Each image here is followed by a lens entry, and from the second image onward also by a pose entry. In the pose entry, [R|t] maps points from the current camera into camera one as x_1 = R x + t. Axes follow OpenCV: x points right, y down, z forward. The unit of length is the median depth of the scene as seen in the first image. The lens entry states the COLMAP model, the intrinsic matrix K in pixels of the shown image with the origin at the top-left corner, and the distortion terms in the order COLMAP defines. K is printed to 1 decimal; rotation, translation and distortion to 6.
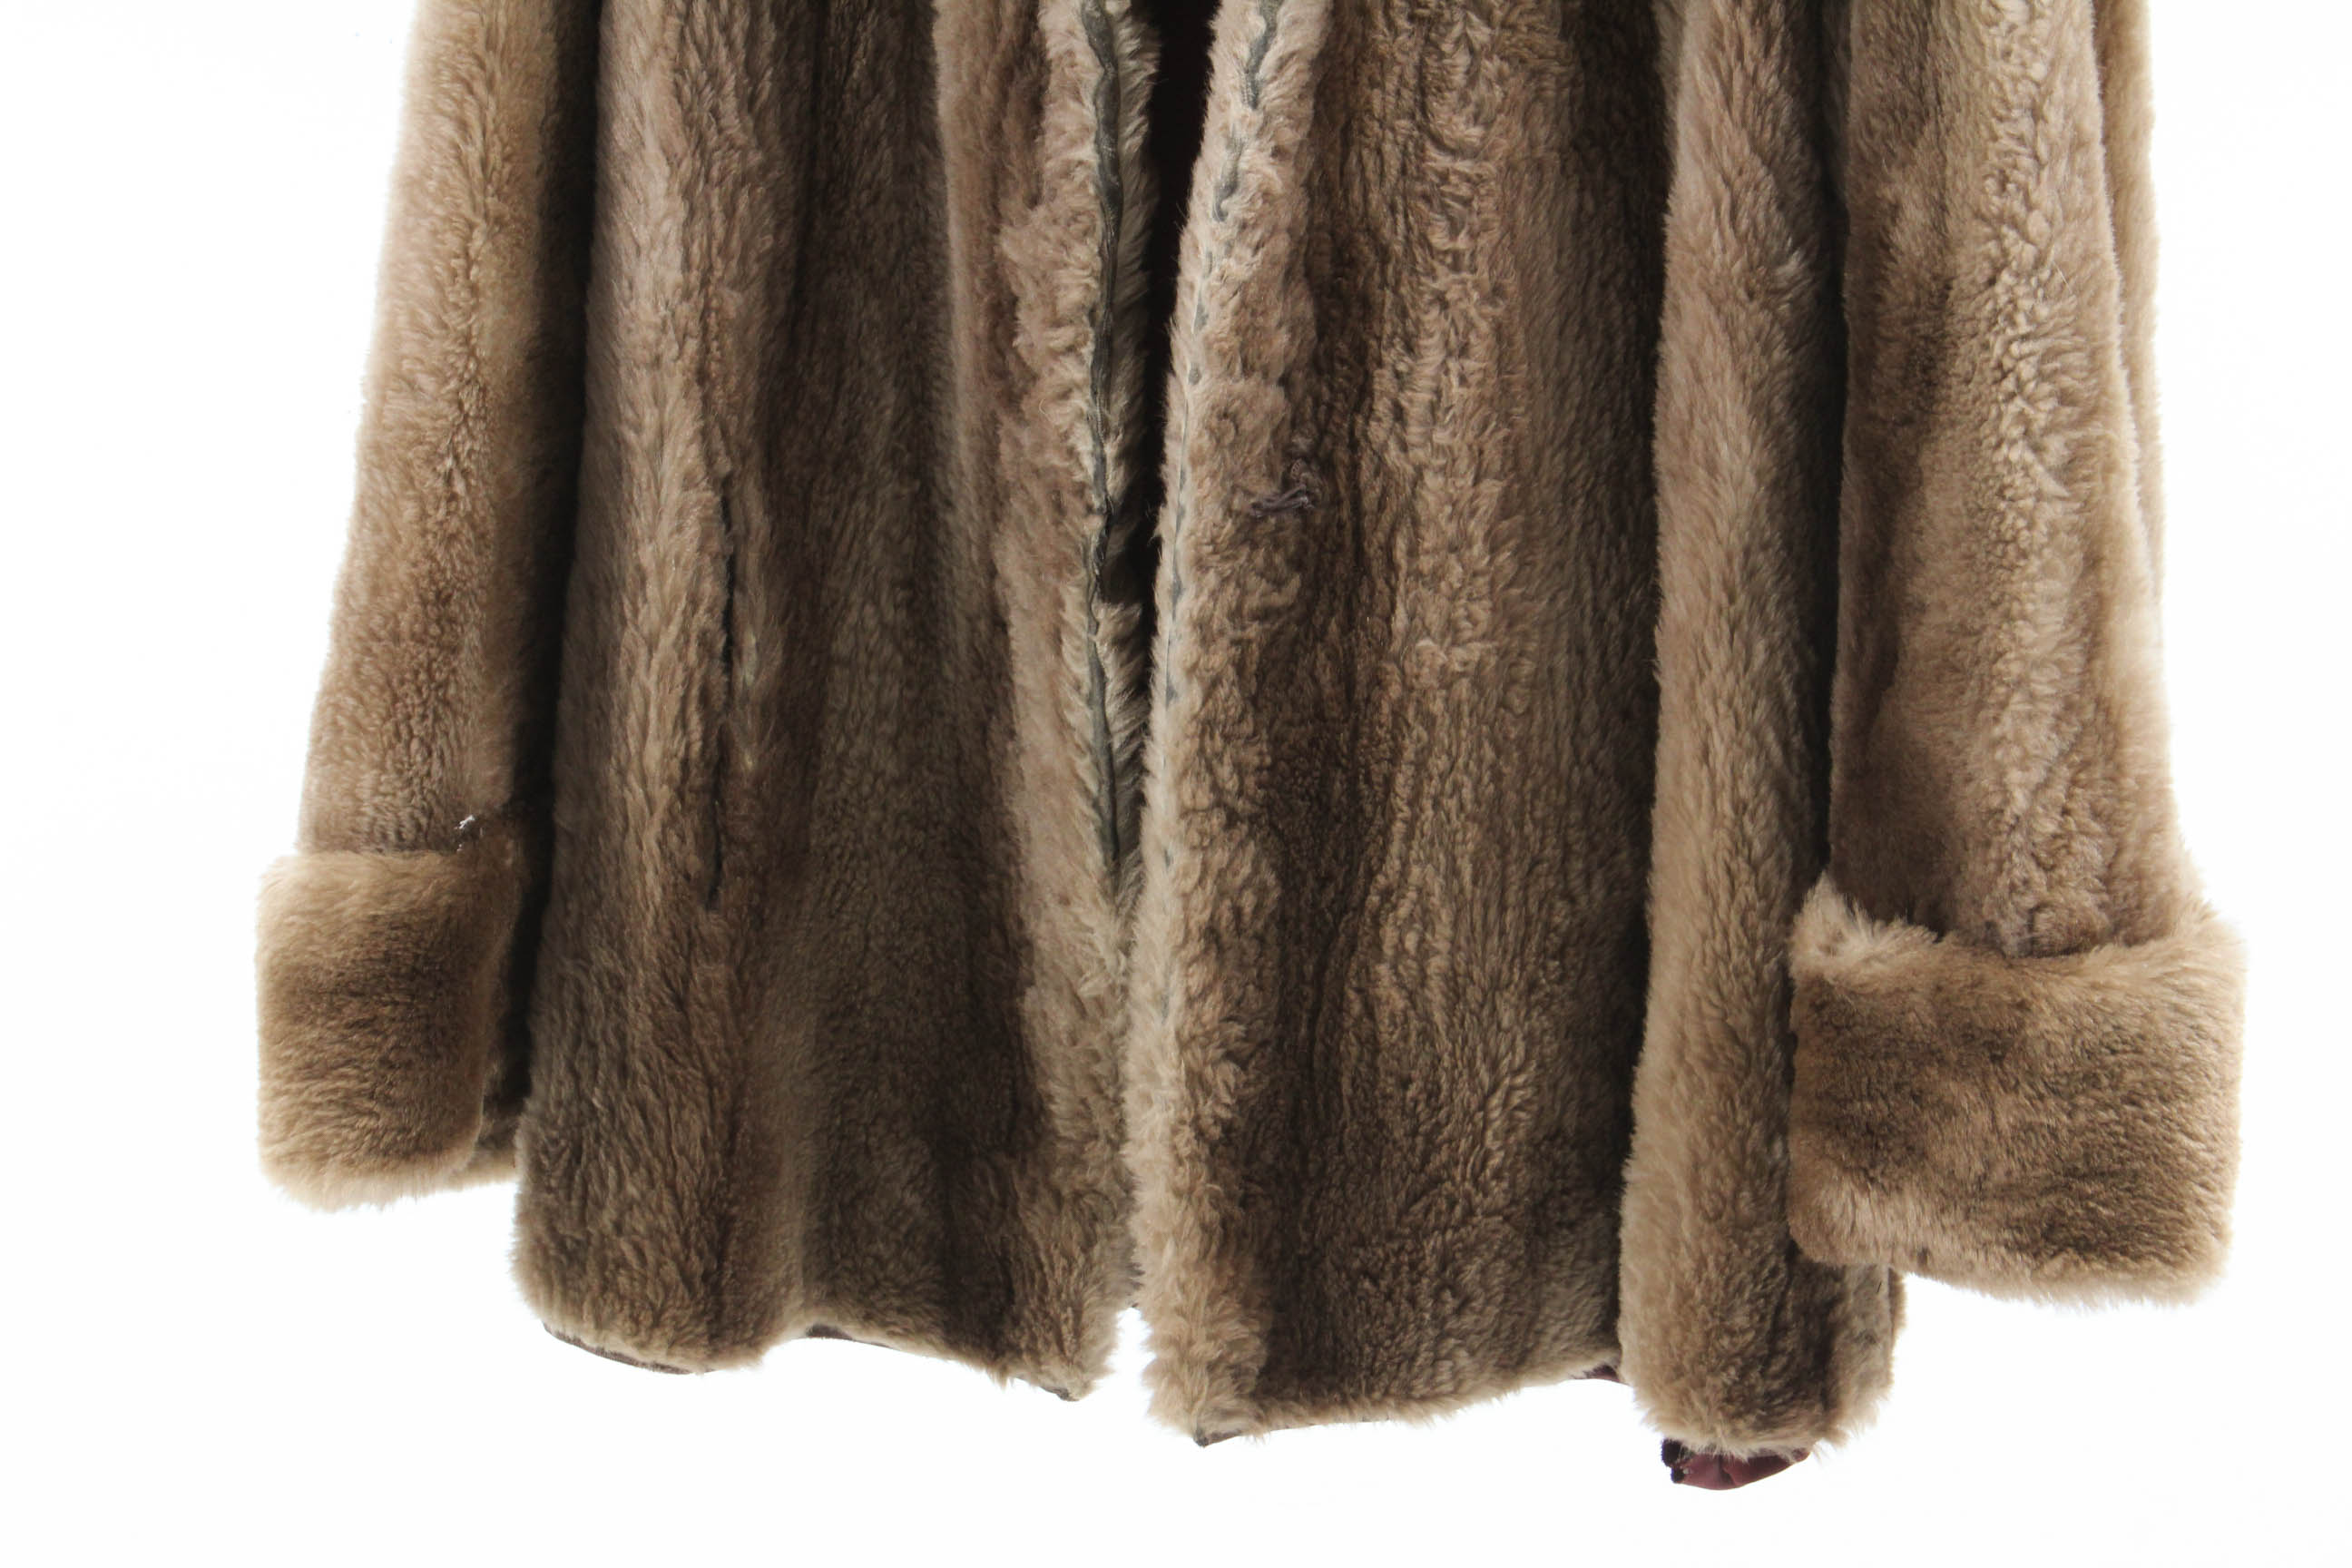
lens RADIAL K [[5361.9, 0, 1138.4], [0, 5361.9, 876.8], [0, 0, 1]] dist [0.060359, 0.000000]
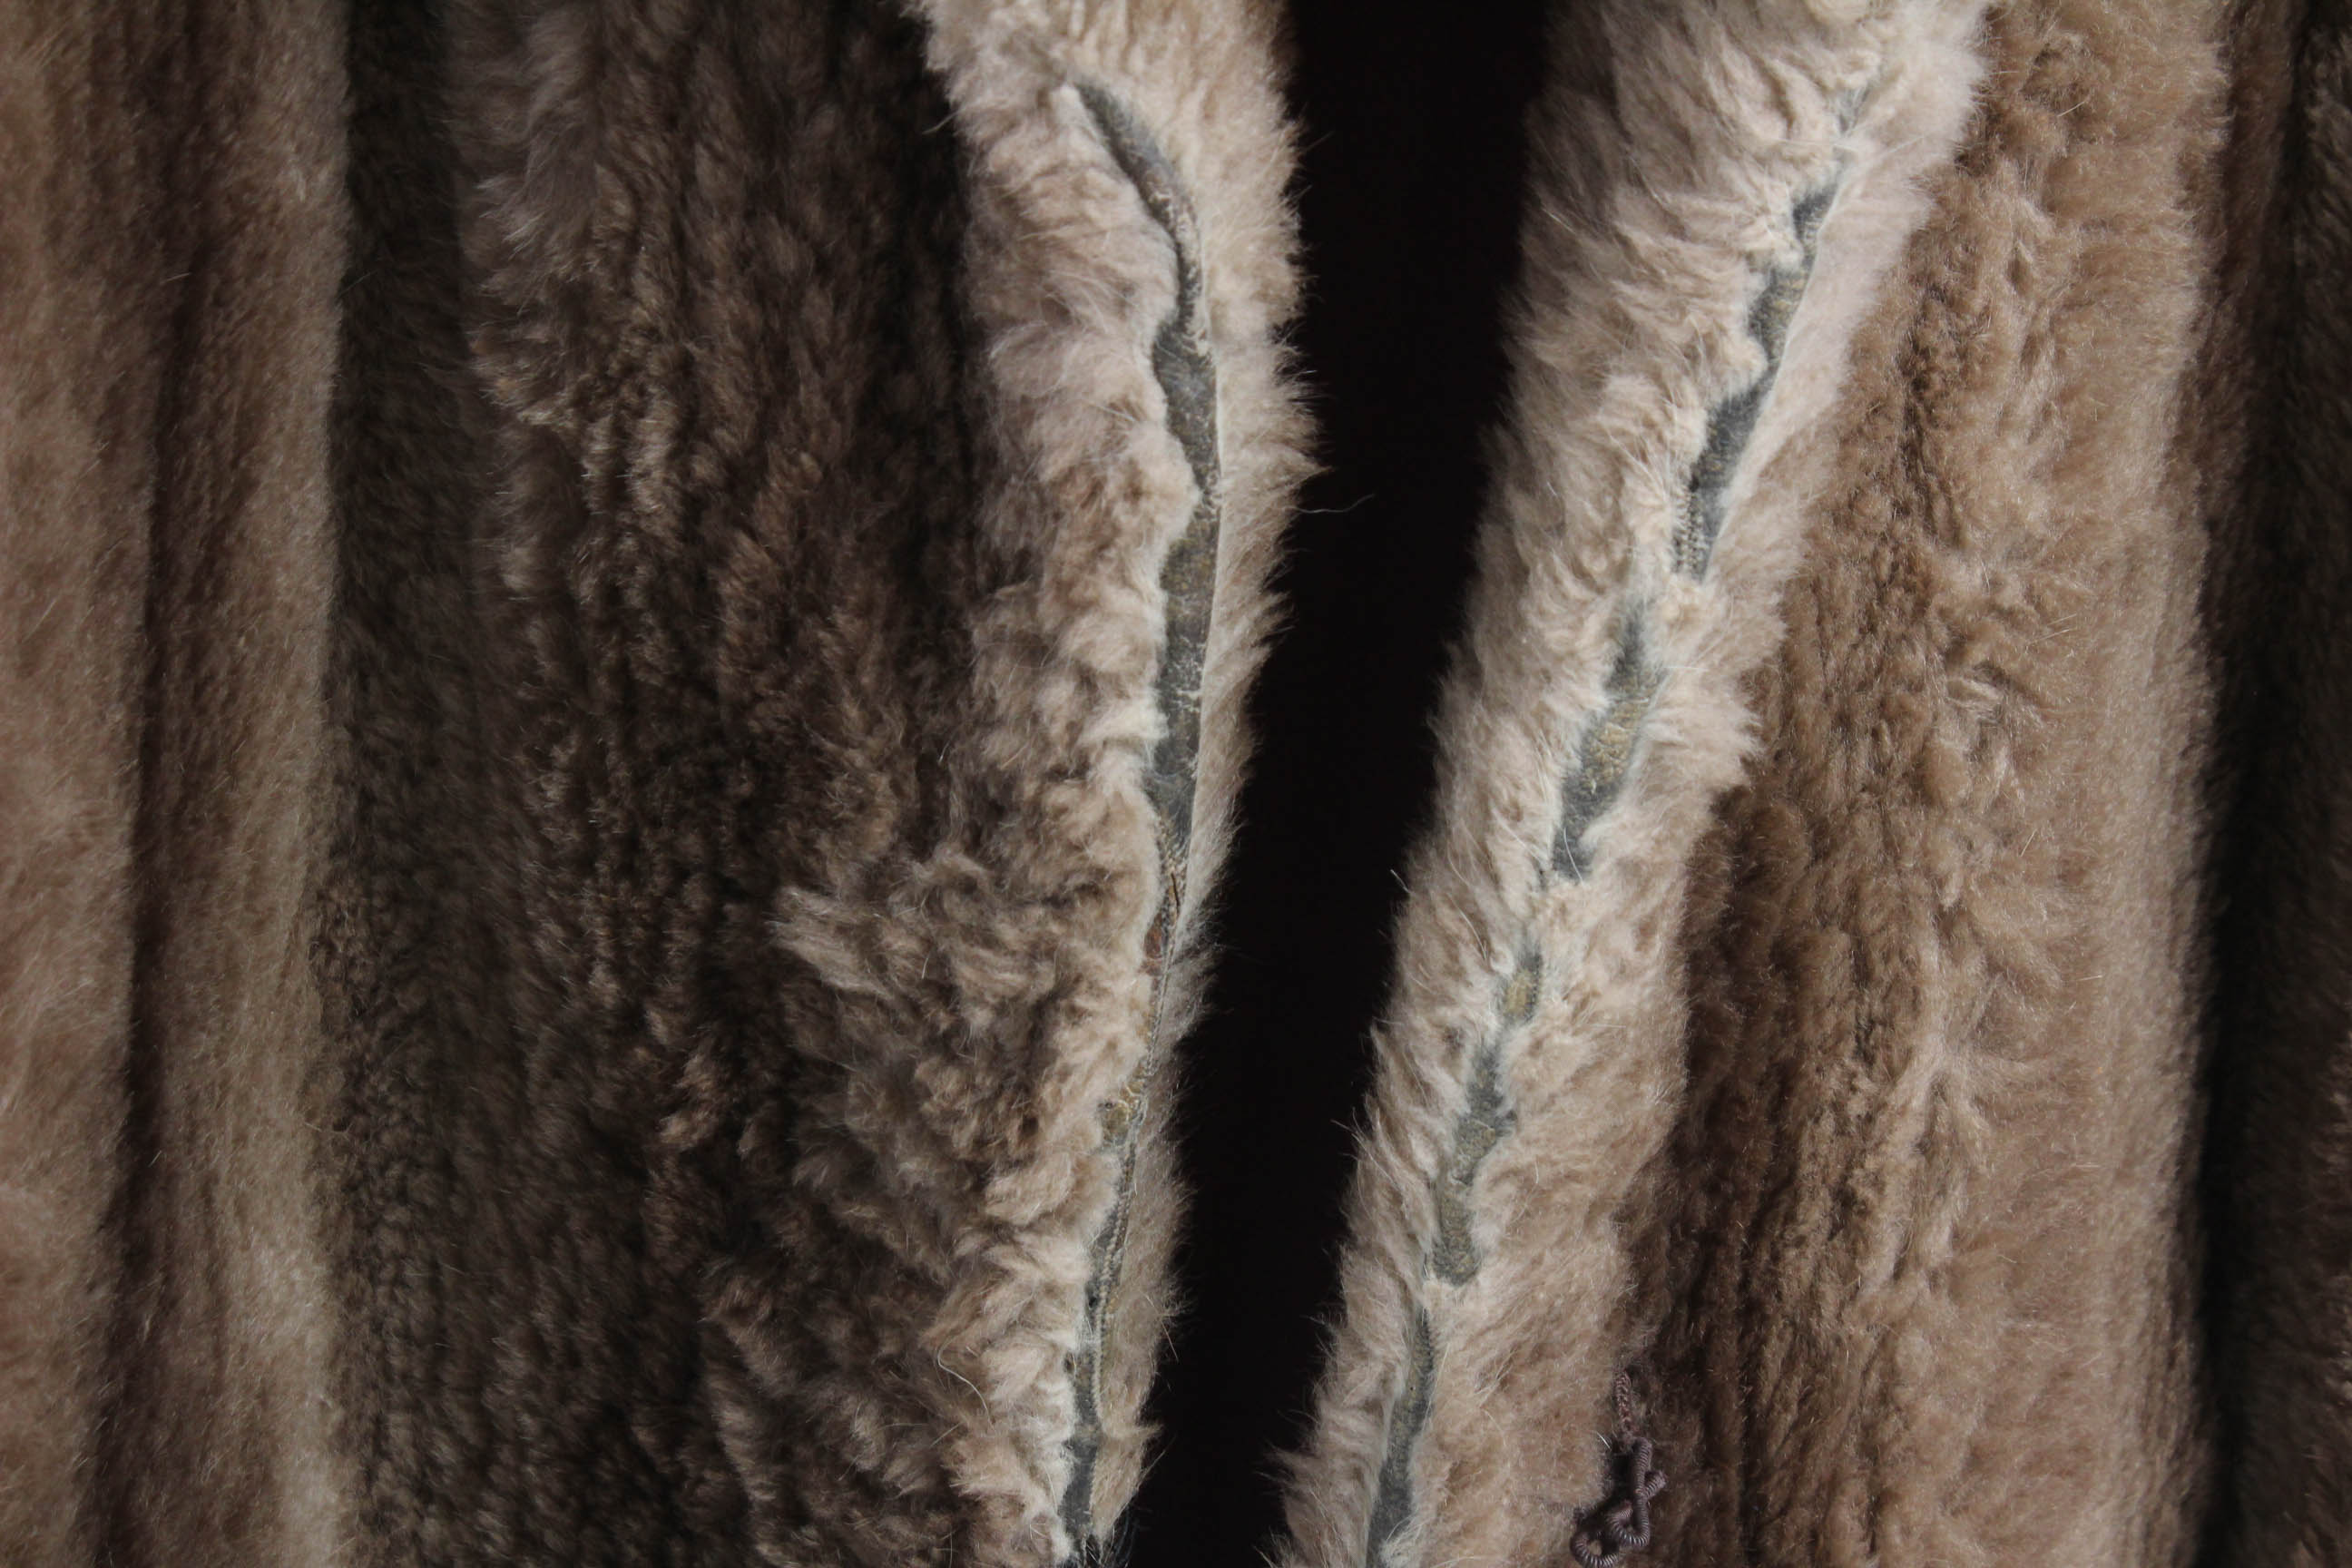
lens RADIAL K [[5489.9, 0, 1174.2], [0, 5489.9, 782.9], [0, 0, 1]] dist [0.052781, 0.000000]
pose [[0.857031, -0.176194, 0.484204, -0.179855], [0.110302, 0.980670, 0.161618, -0.185821], [-0.503320, -0.085103, 0.859899, 0.680243]]
